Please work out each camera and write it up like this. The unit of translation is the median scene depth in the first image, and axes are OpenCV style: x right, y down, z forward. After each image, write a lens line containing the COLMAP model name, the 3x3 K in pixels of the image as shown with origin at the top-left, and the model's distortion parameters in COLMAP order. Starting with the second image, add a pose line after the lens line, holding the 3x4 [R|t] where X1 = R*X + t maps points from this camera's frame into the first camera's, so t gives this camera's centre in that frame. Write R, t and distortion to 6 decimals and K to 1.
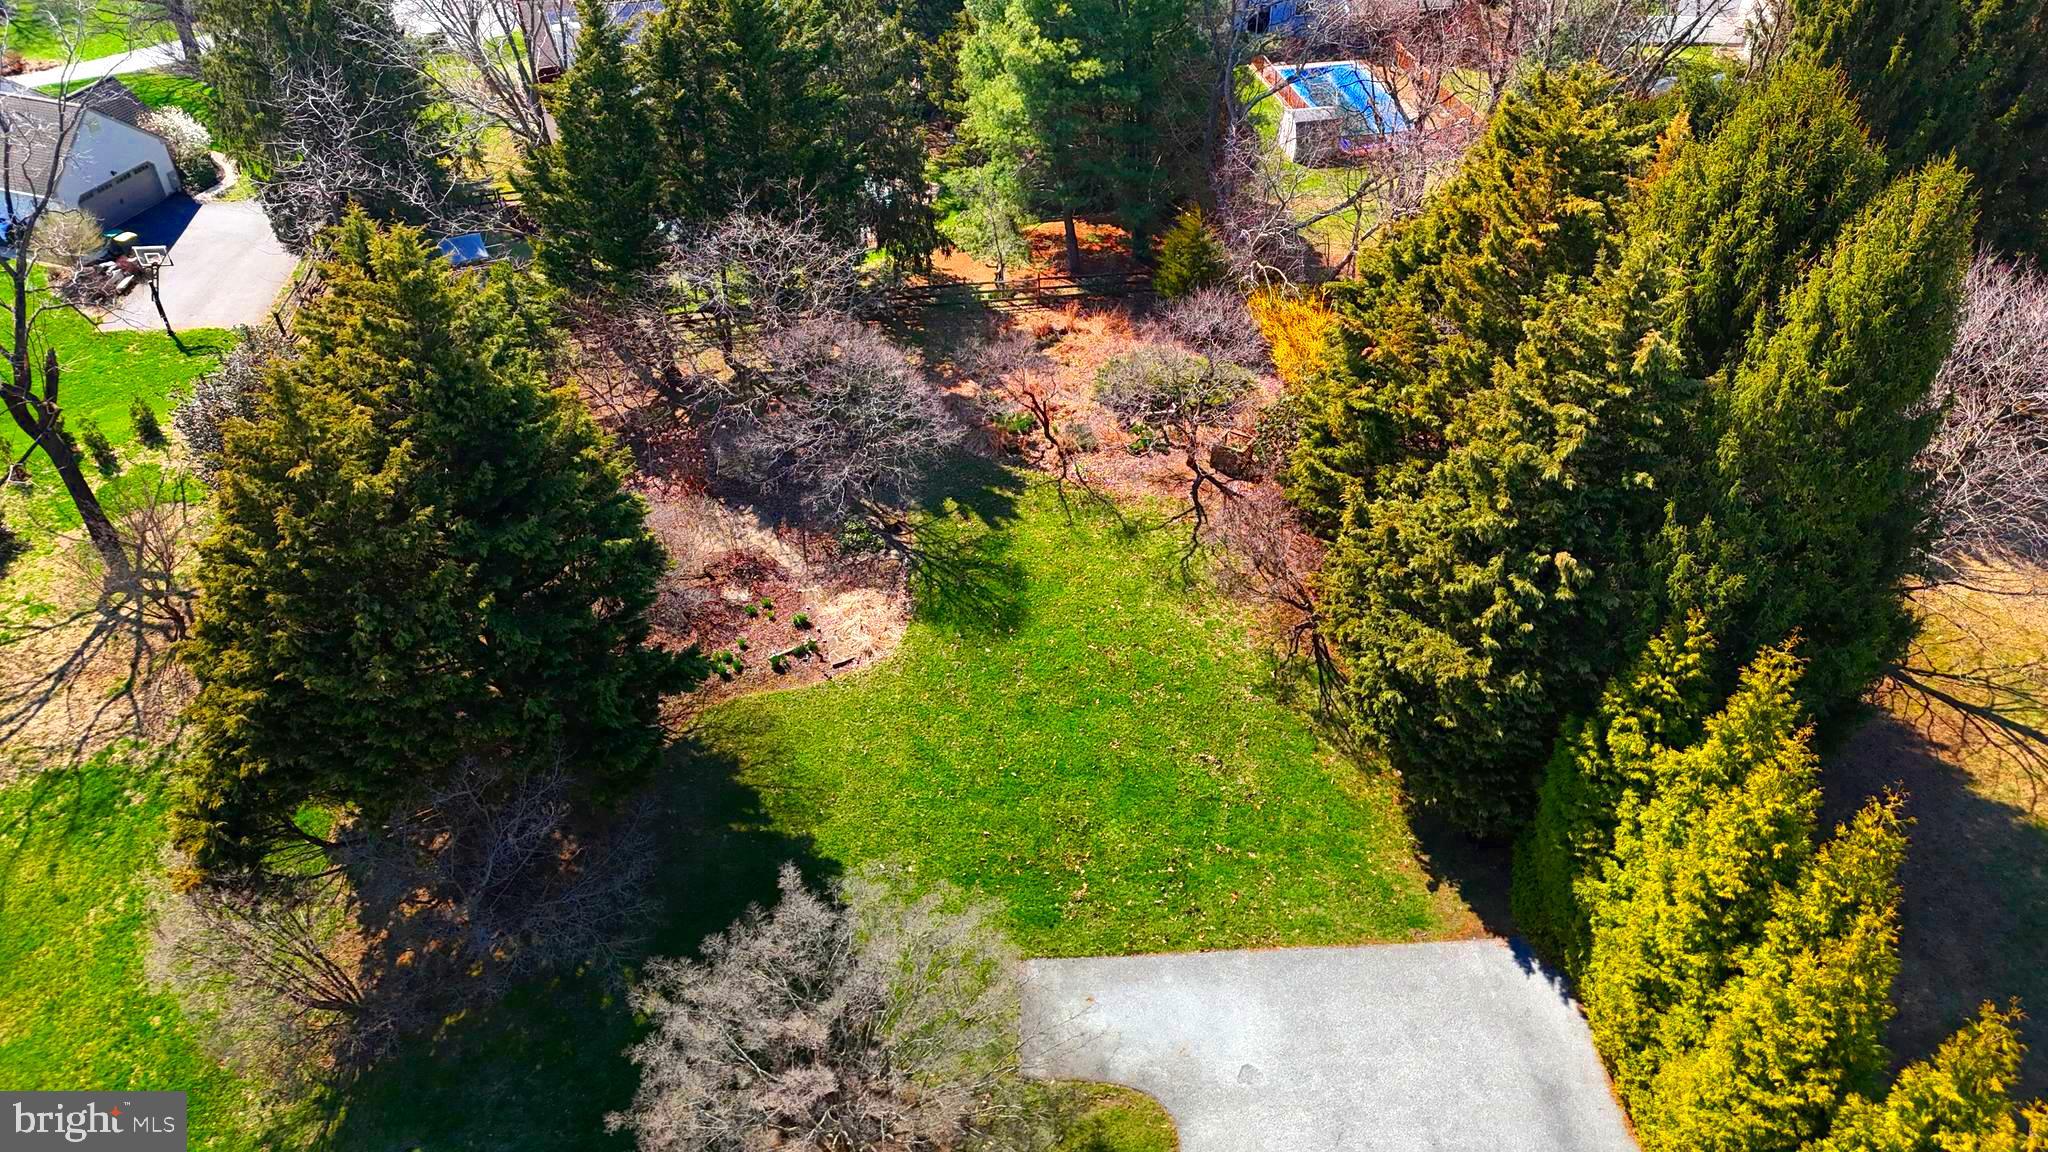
lens RADIAL K [[1489.4, 0, 1024.0], [0, 1489.4, 576.0], [0, 0, 1]] dist [0.088102, -0.082229]
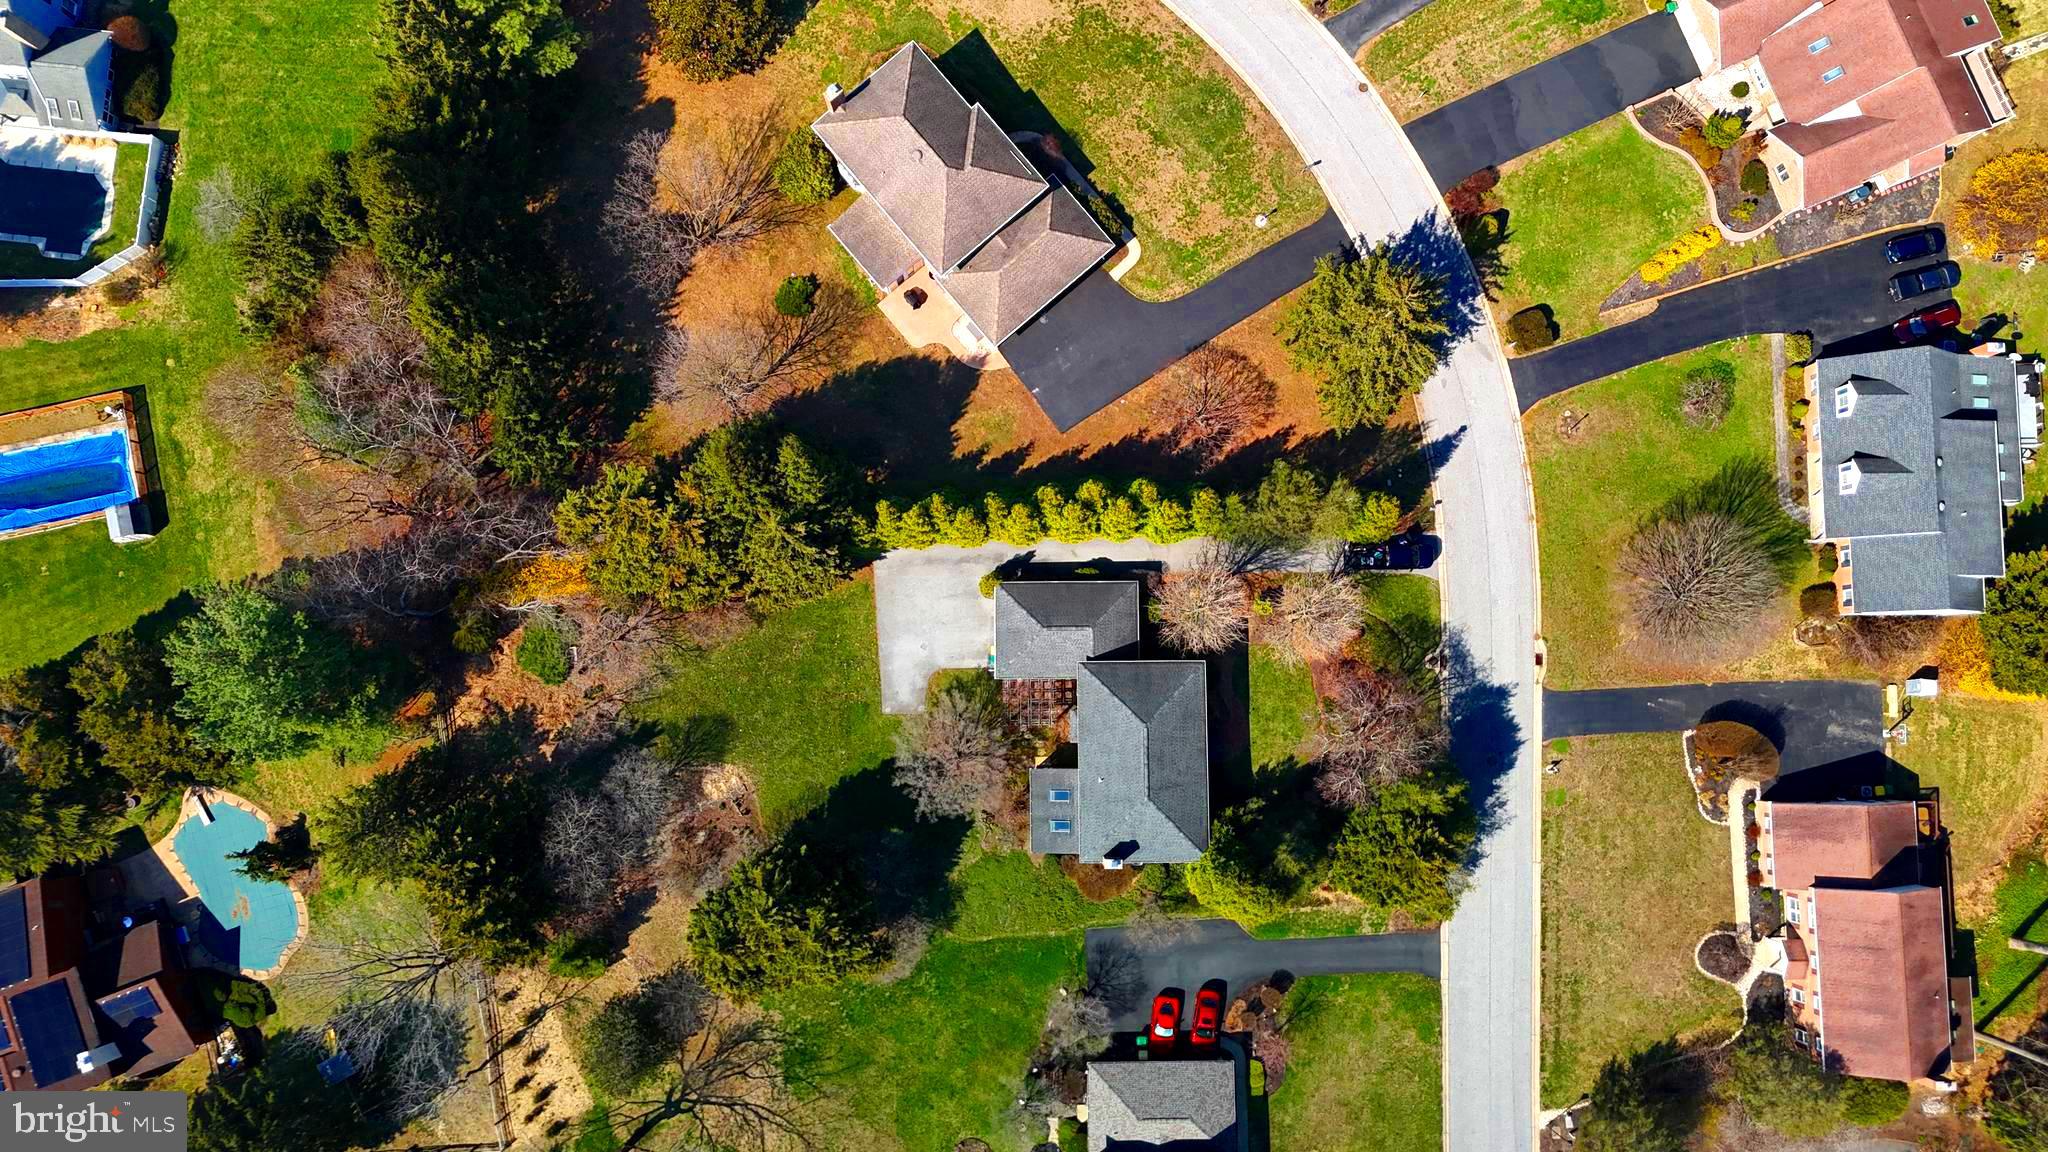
lens RADIAL K [[1497.8, 0, 1024.0], [0, 1497.8, 576.0], [0, 0, 1]] dist [0.148876, -0.243869]
pose [[-0.012829, -0.998607, 0.051177, 0.098546], [0.611943, 0.032636, 0.790228, -1.643964], [-0.790798, 0.041455, 0.610672, -0.937335]]
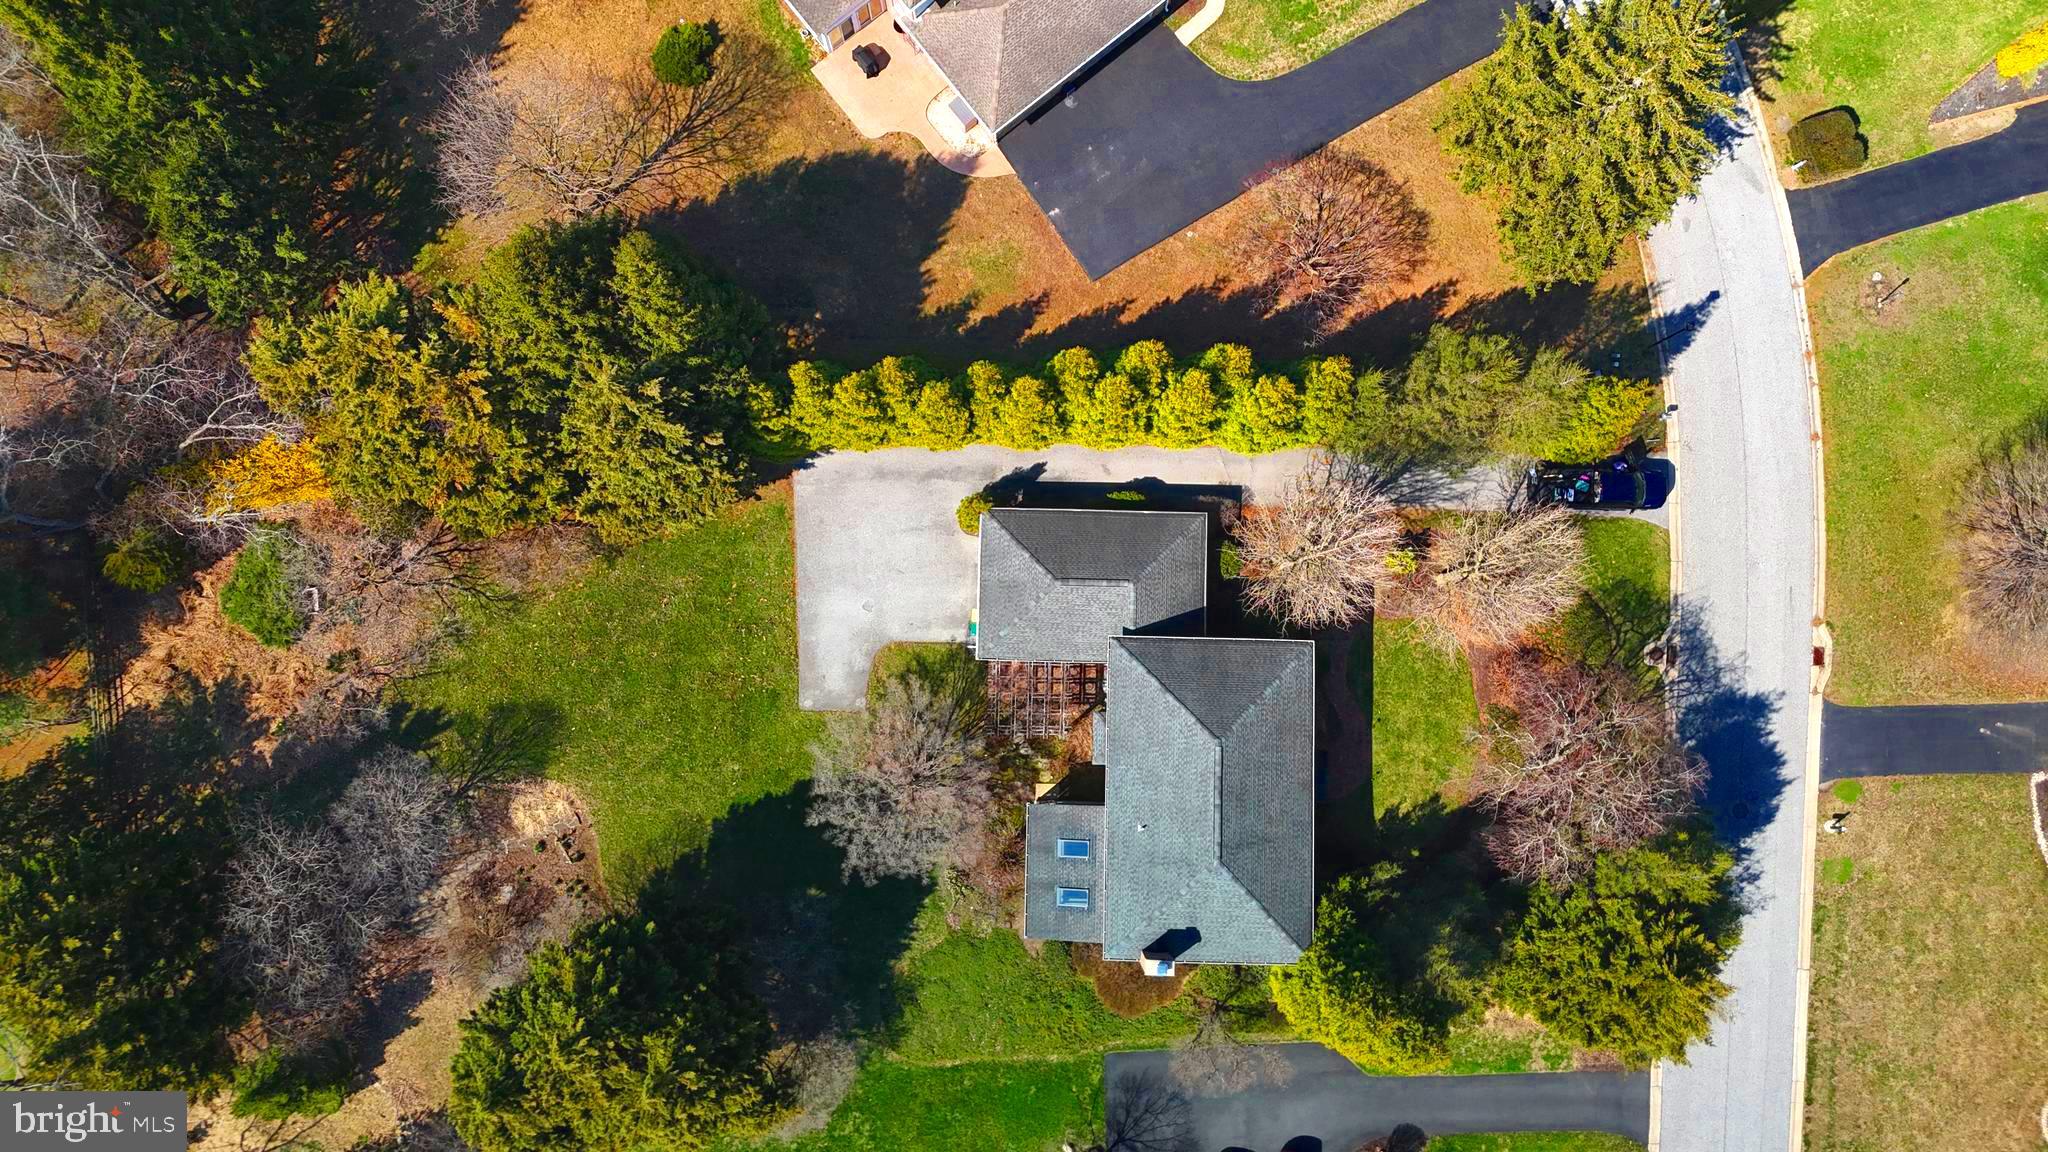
lens RADIAL K [[1489.4, 0, 1024.0], [0, 1489.4, 576.0], [0, 0, 1]] dist [0.088102, -0.082229]
pose [[0.018769, -0.998661, 0.048216, 0.069690], [0.607998, 0.049683, 0.792382, -0.925379], [-0.793716, 0.014443, 0.608116, -0.372945]]
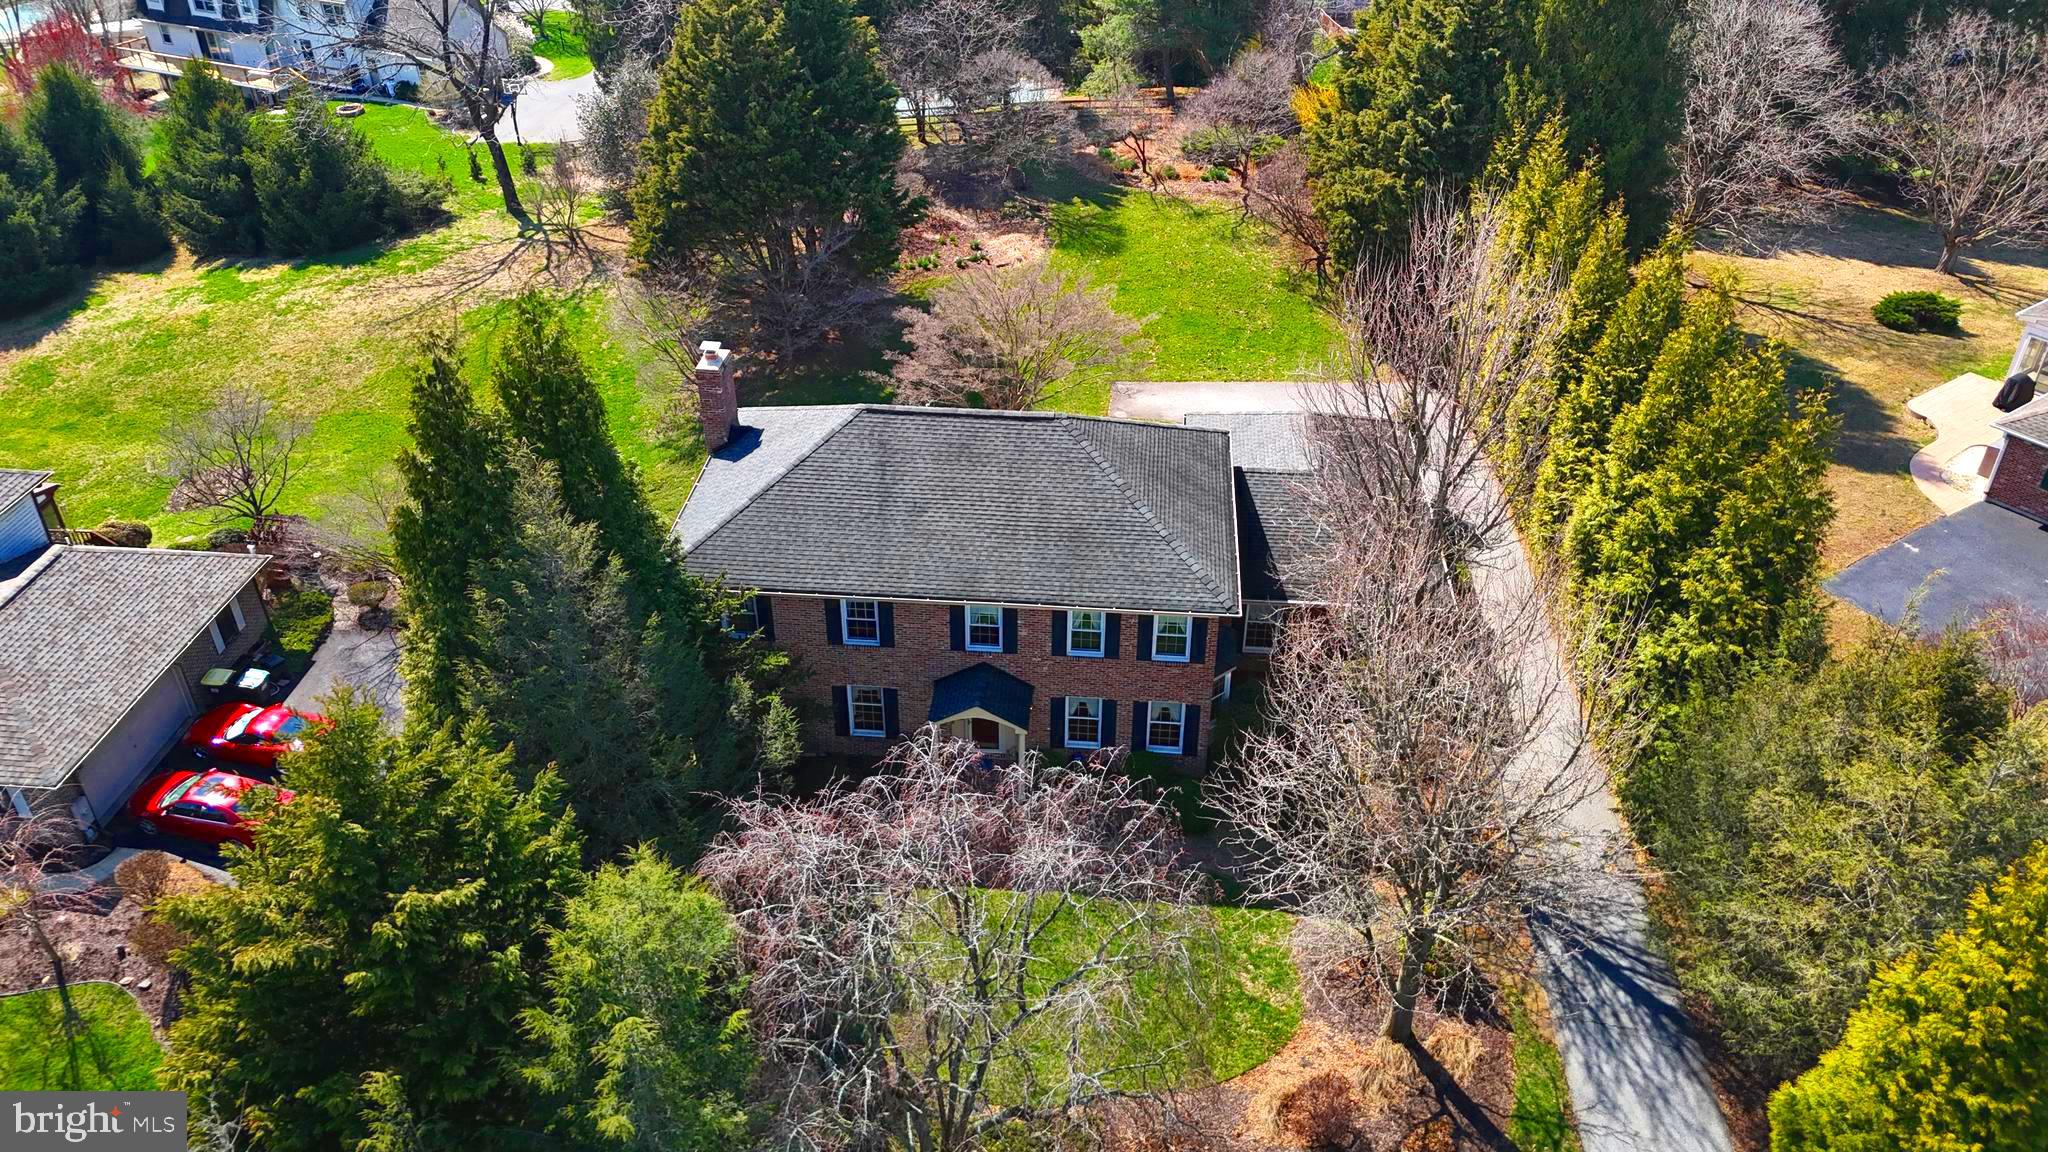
lens RADIAL K [[1489.4, 0, 1024.0], [0, 1489.4, 576.0], [0, 0, 1]] dist [0.088102, -0.082229]
pose [[0.996601, 0.047971, -0.066972, 0.017207], [-0.053197, 0.995489, -0.078556, 0.476777], [0.062901, 0.081852, 0.994658, -0.472779]]
